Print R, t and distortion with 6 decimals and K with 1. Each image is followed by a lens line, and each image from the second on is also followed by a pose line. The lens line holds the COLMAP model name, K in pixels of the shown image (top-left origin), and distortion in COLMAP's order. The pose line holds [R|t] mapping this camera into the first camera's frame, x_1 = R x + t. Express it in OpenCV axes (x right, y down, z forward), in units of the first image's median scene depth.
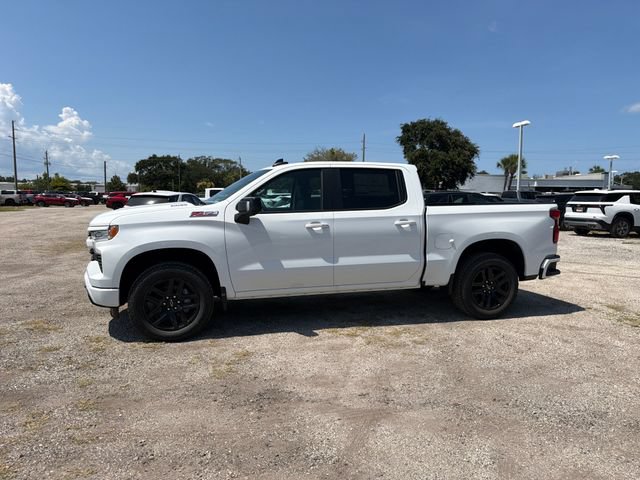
lens RADIAL K [[451.9, 0, 314.5], [0, 451.9, 239.4], [0, 0, 1]] dist [0.070135, -0.092587]
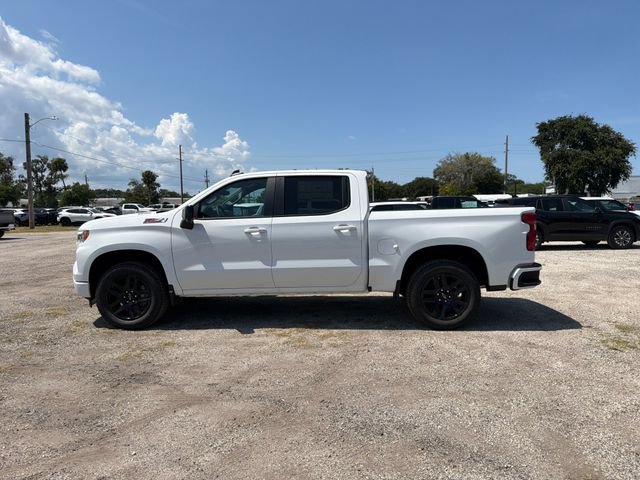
lens RADIAL K [[451.9, 0, 314.5], [0, 451.9, 239.4], [0, 0, 1]] dist [0.070135, -0.092587]
pose [[0.953318, 0.004309, -0.301938, 0.434339], [-0.010770, 0.999747, -0.019738, 0.009292], [0.301776, 0.022069, 0.953123, 0.019170]]
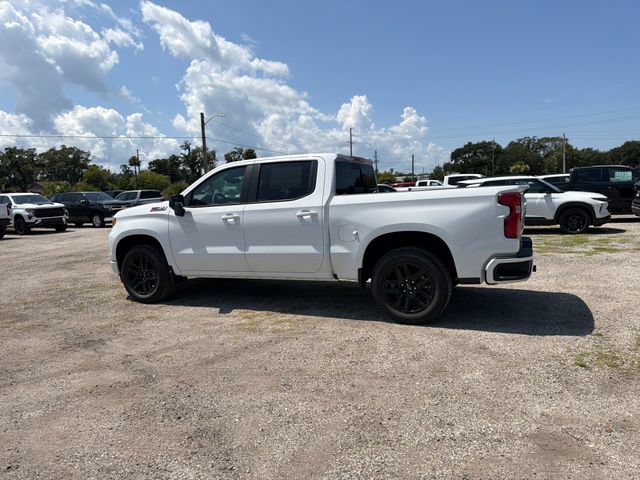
lens RADIAL K [[451.9, 0, 314.5], [0, 451.9, 239.4], [0, 0, 1]] dist [0.070135, -0.092587]
pose [[0.769609, 0.026193, -0.637978, 0.835625], [-0.008659, 0.999495, 0.030590, -0.010796], [0.638457, -0.018018, 0.769447, 0.244025]]
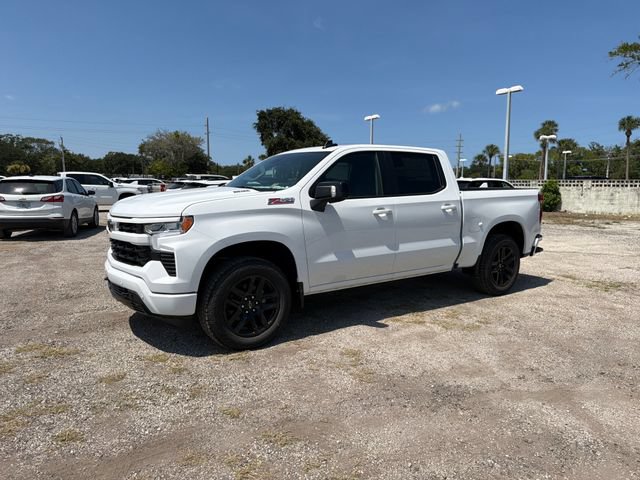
lens RADIAL K [[451.9, 0, 314.5], [0, 451.9, 239.4], [0, 0, 1]] dist [0.070135, -0.092587]
pose [[0.938635, -0.038568, 0.342748, -0.430349], [0.028947, 0.999031, 0.033143, -0.007616], [-0.343694, -0.021188, 0.938842, 0.139283]]
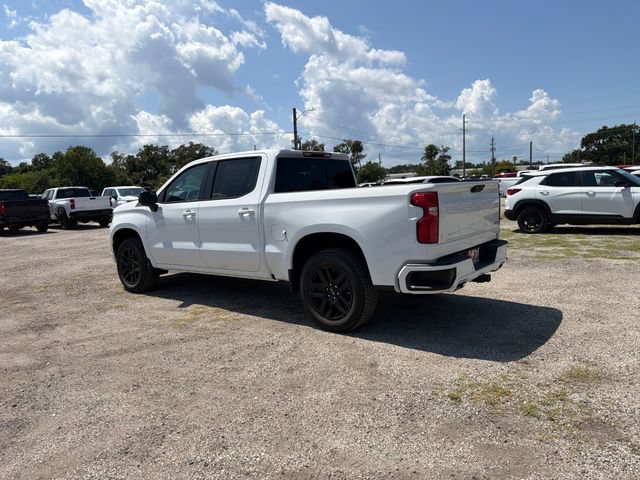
lens RADIAL K [[452.2, 0, 314.5], [0, 452.2, 236.9], [0, 0, 1]] dist [0.053522, -0.077392]
pose [[0.591164, 0.051850, -0.804883, 1.058691], [-0.022314, 0.998601, 0.047940, -0.031629], [0.806243, -0.010380, 0.591494, 0.535751]]
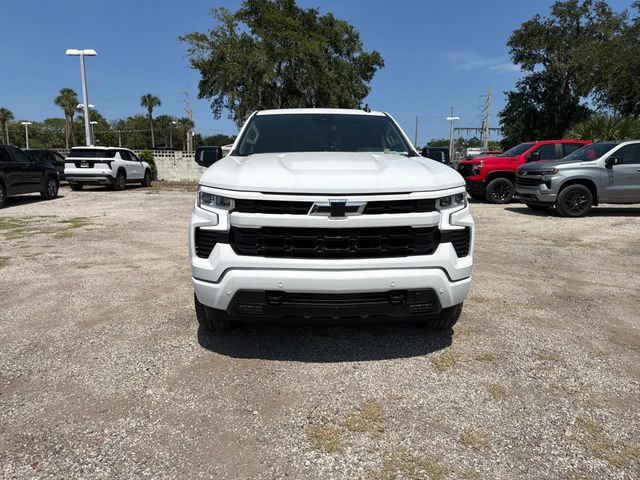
lens RADIAL K [[452.2, 0, 314.5], [0, 452.2, 236.9], [0, 0, 1]] dist [0.053522, -0.077392]
pose [[0.213743, -0.163269, 0.963150, -0.994235], [0.079222, 0.985584, 0.149491, -0.062745], [-0.973672, 0.044350, 0.223596, 0.914767]]
